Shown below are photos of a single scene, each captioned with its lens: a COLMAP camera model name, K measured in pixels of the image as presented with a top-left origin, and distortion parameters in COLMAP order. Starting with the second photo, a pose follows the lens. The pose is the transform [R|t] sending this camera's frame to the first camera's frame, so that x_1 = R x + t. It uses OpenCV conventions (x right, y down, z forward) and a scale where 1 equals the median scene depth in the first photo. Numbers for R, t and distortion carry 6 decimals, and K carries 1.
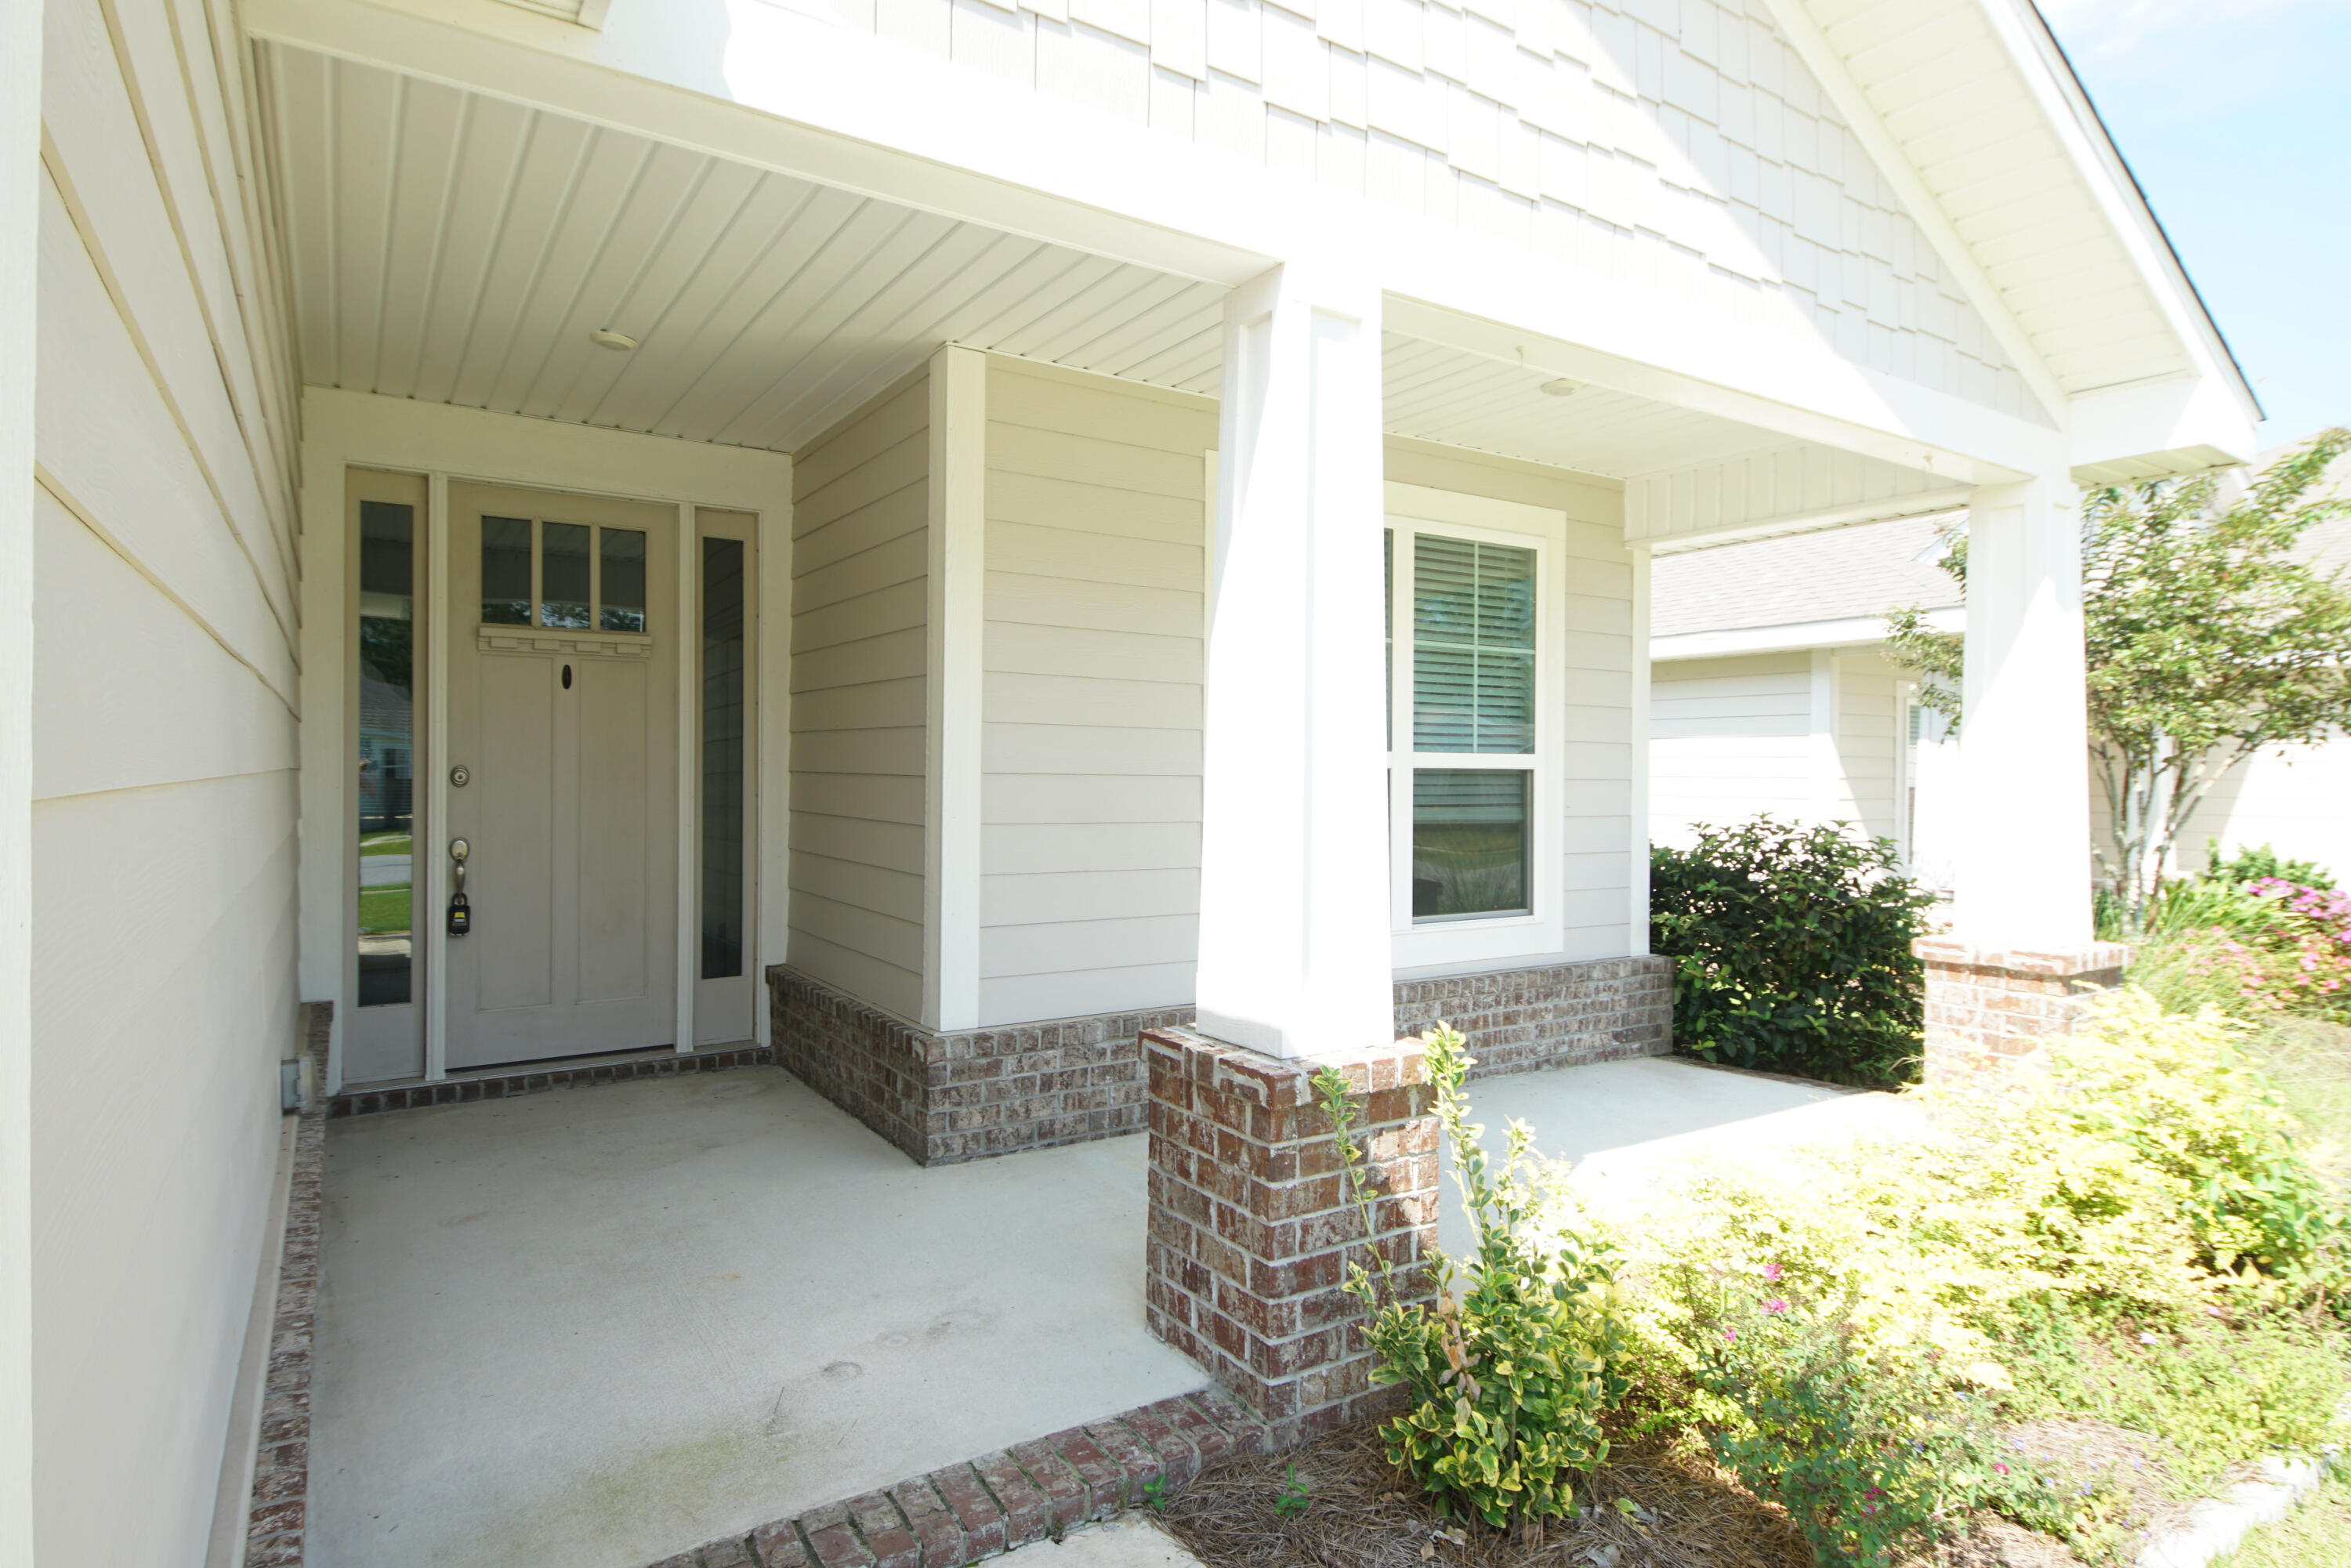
lens RADIAL K [[1264.4, 0, 1171.7], [0, 1264.4, 775.9], [0, 0, 1]] dist [0.022013, -0.015812]
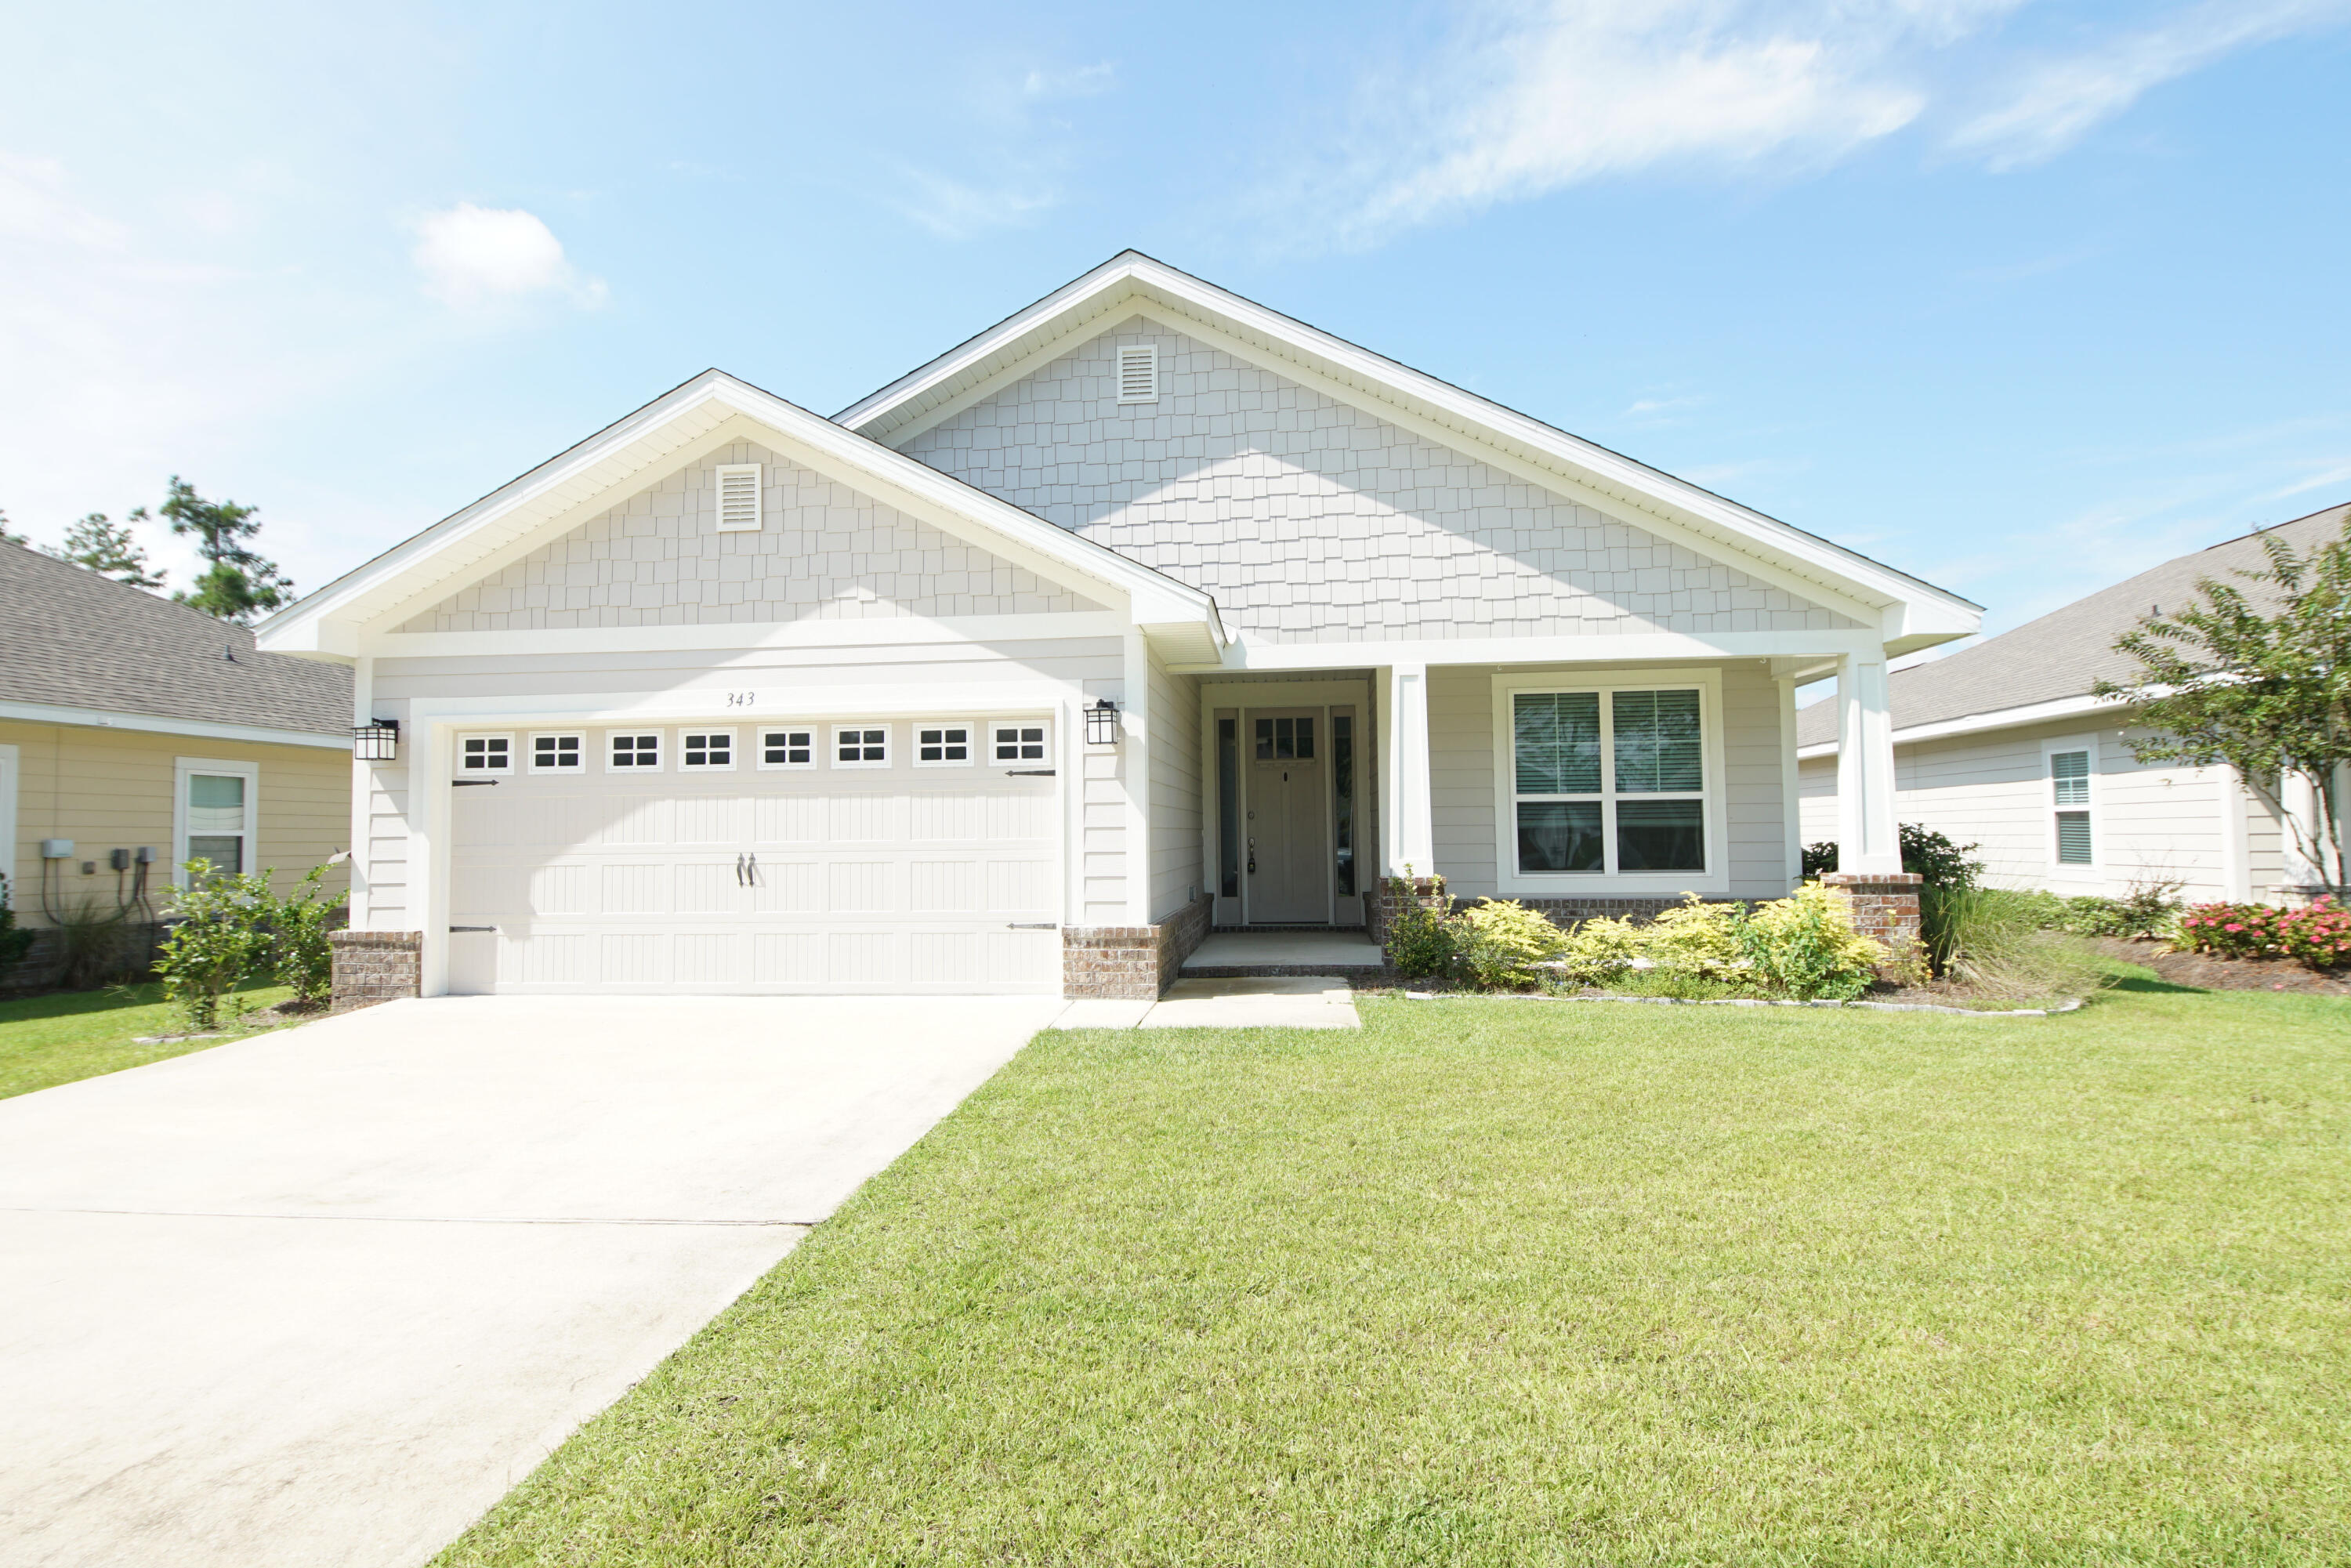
lens RADIAL K [[1264.4, 0, 1176.4], [0, 1264.4, 785.8], [0, 0, 1]] dist [0.022013, -0.015812]
pose [[0.783274, -0.041919, -0.620262, 0.959808], [0.017645, 0.998821, -0.045220, 0.054131], [0.621426, 0.024475, 0.783091, -1.177740]]
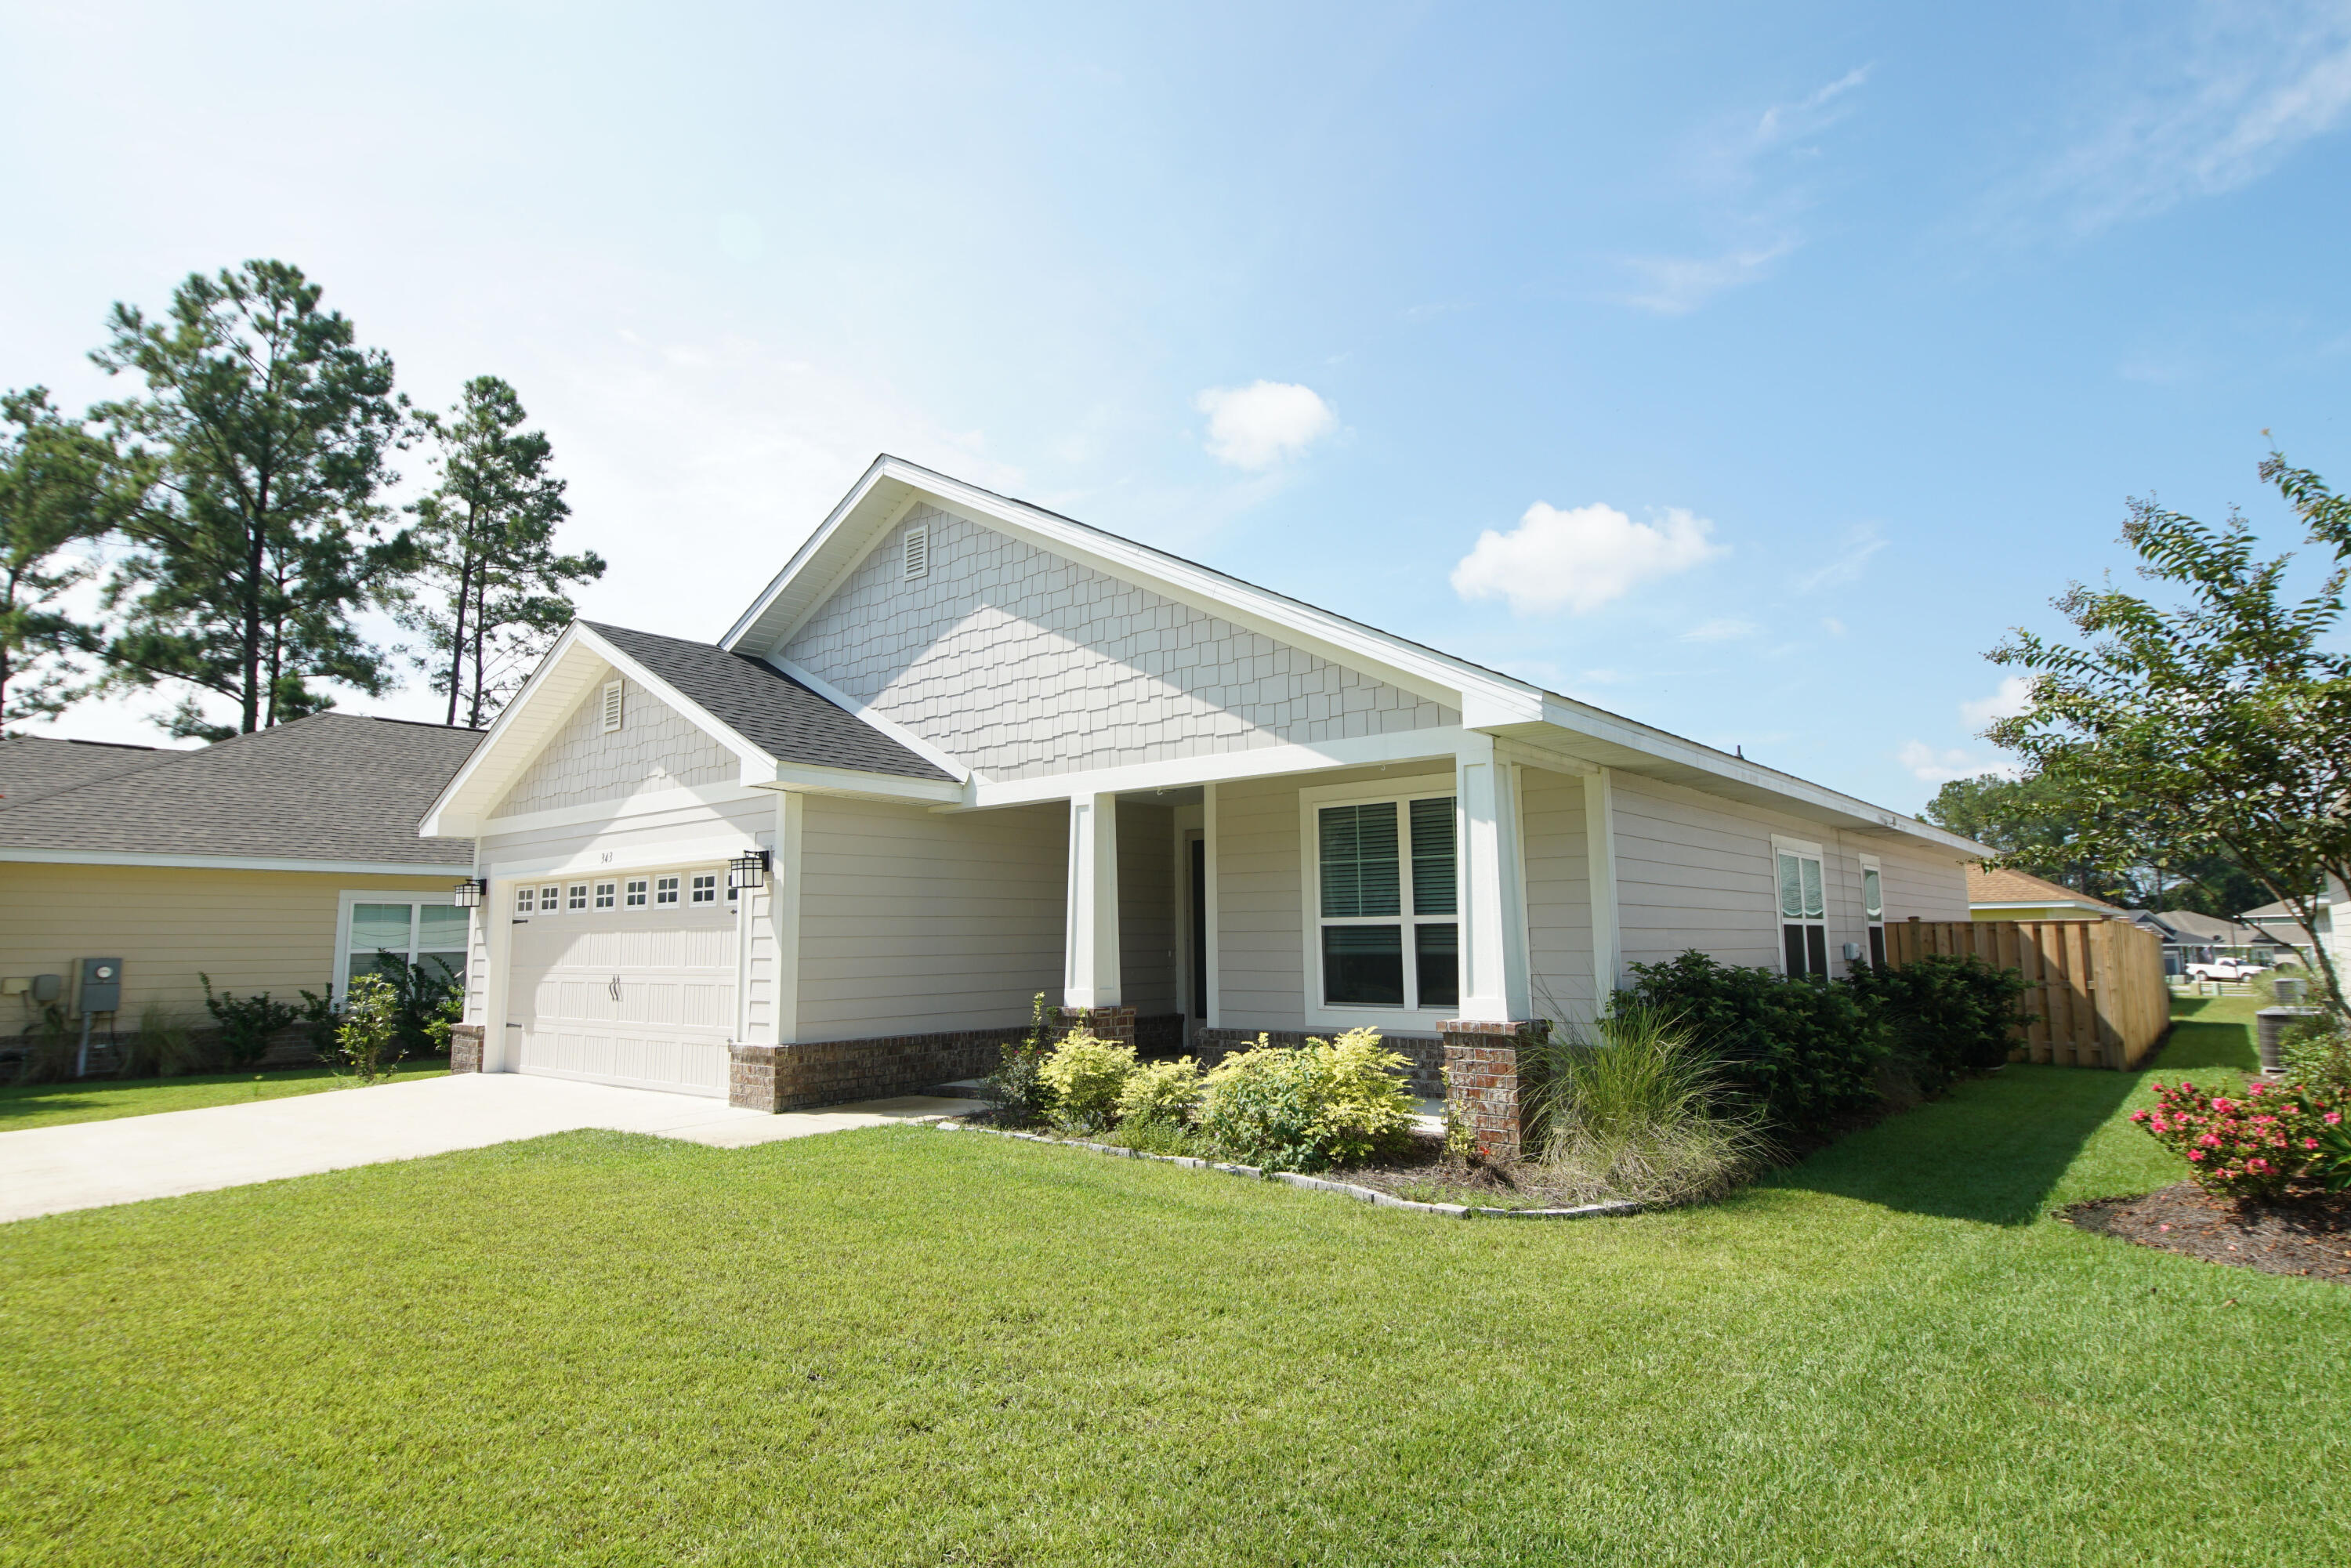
lens RADIAL K [[1264.4, 0, 1182.1], [0, 1264.4, 780.8], [0, 0, 1]] dist [0.022013, -0.015812]
pose [[0.316589, -0.130797, -0.939502, 1.964501], [0.013686, 0.990974, -0.133351, 0.029055], [0.948464, 0.029360, 0.315522, 0.117591]]
